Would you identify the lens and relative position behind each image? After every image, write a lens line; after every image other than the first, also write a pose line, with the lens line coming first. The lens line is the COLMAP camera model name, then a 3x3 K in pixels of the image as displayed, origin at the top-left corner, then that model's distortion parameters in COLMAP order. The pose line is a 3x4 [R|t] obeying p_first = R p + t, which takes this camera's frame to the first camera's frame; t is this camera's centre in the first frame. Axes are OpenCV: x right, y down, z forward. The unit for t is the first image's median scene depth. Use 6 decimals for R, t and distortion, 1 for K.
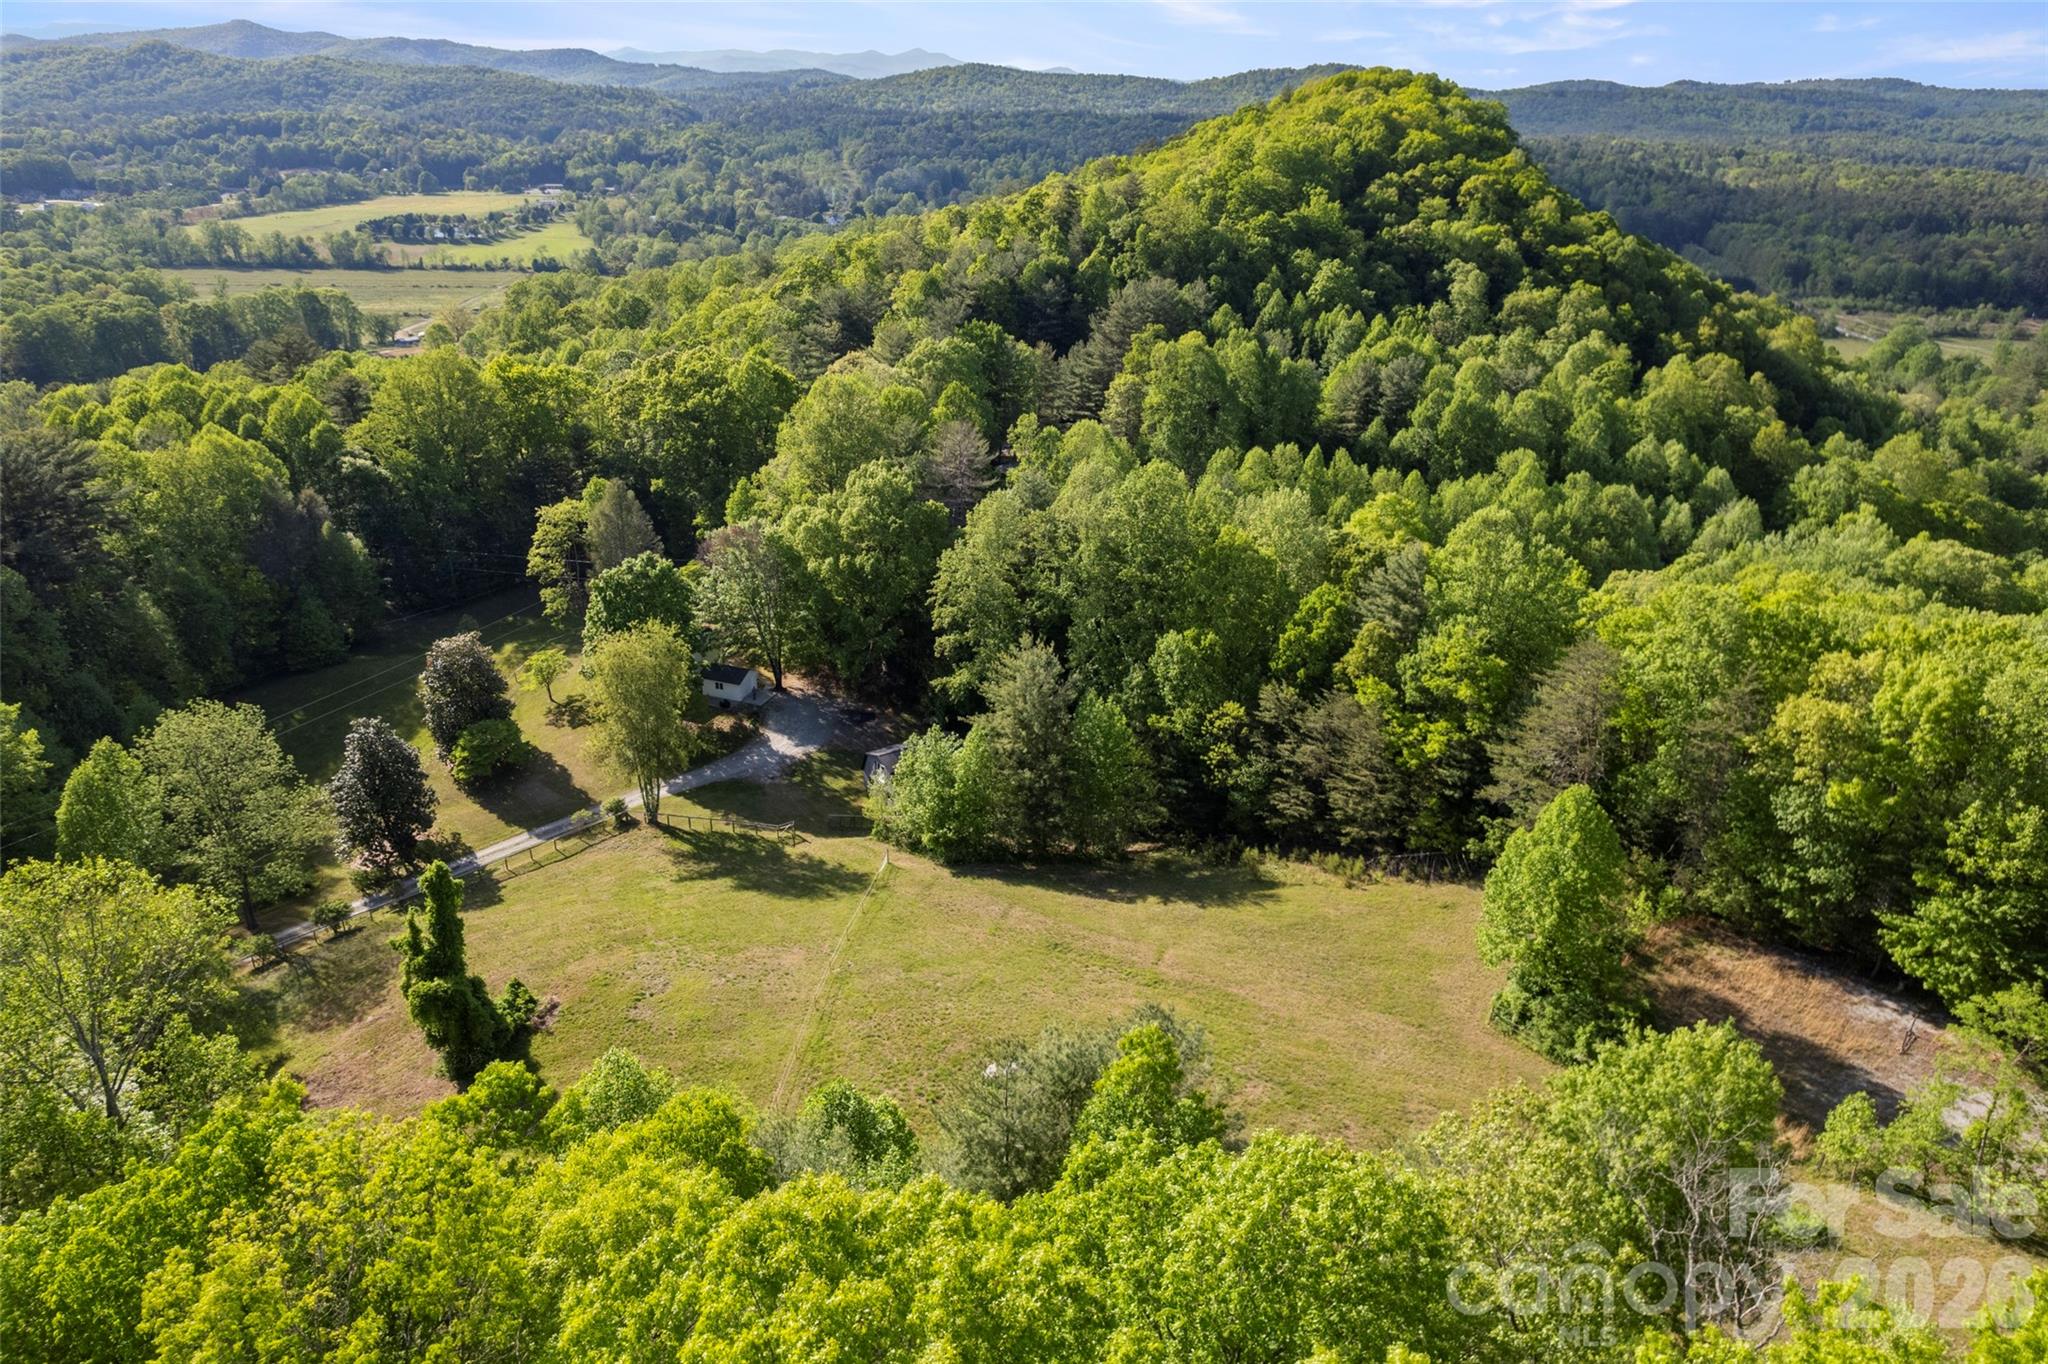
lens RADIAL K [[1278.5, 0, 1058.3], [0, 1278.5, 669.7], [0, 0, 1]] dist [-0.048318, 0.038693]
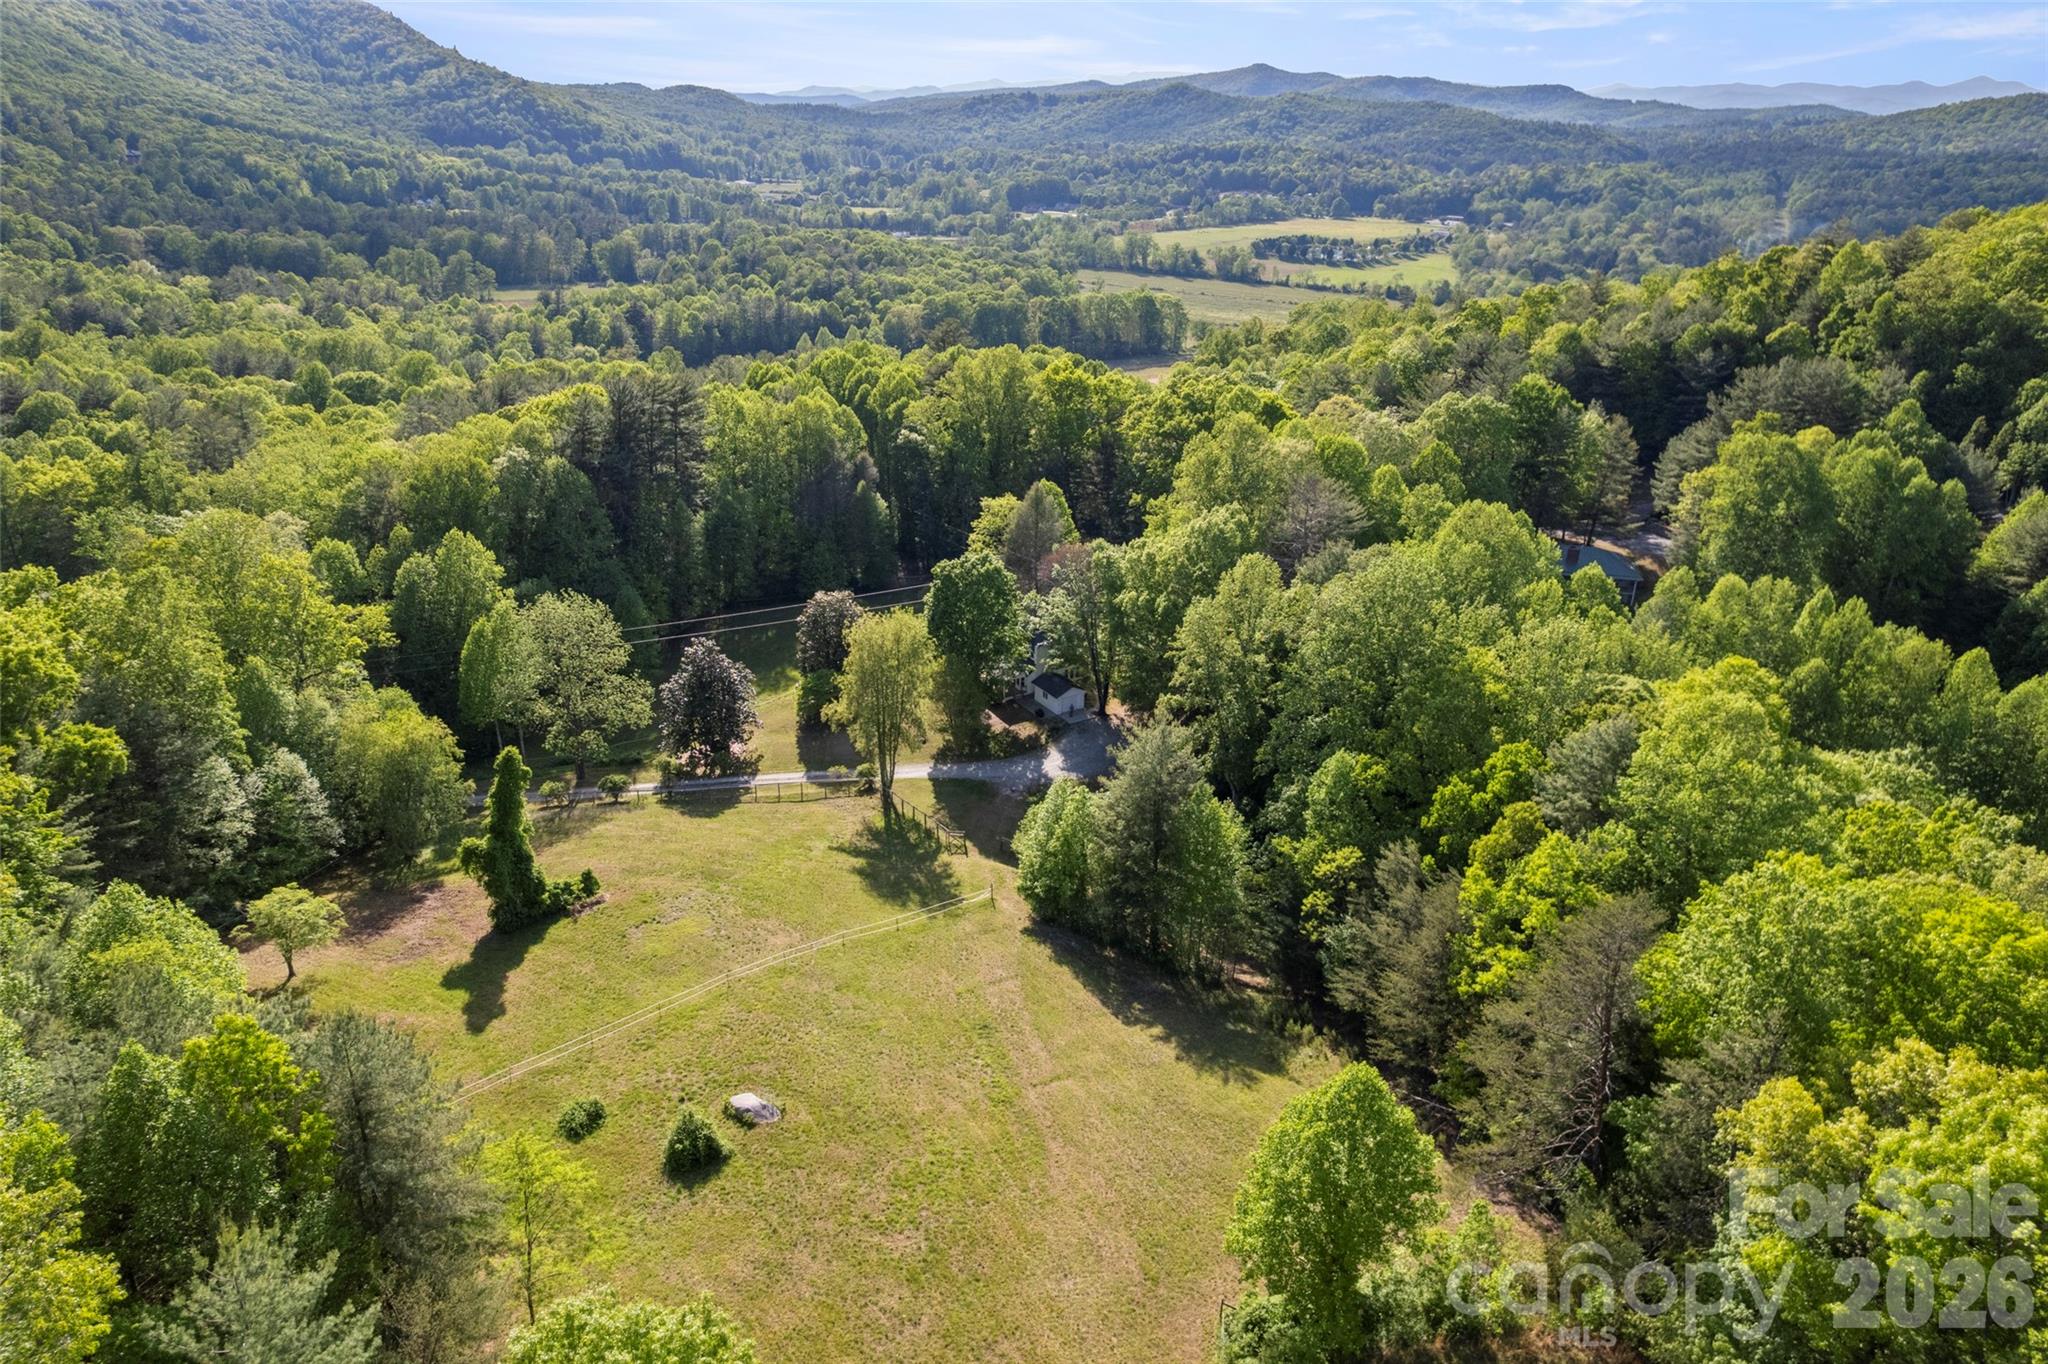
lens RADIAL K [[1278.5, 0, 1028.2], [0, 1278.5, 676.8], [0, 0, 1]] dist [-0.048318, 0.038693]
pose [[0.805544, 0.237071, -0.543044, 0.240005], [-0.247255, 0.967358, 0.055533, -0.047193], [0.538483, 0.089536, 0.837866, 0.113077]]
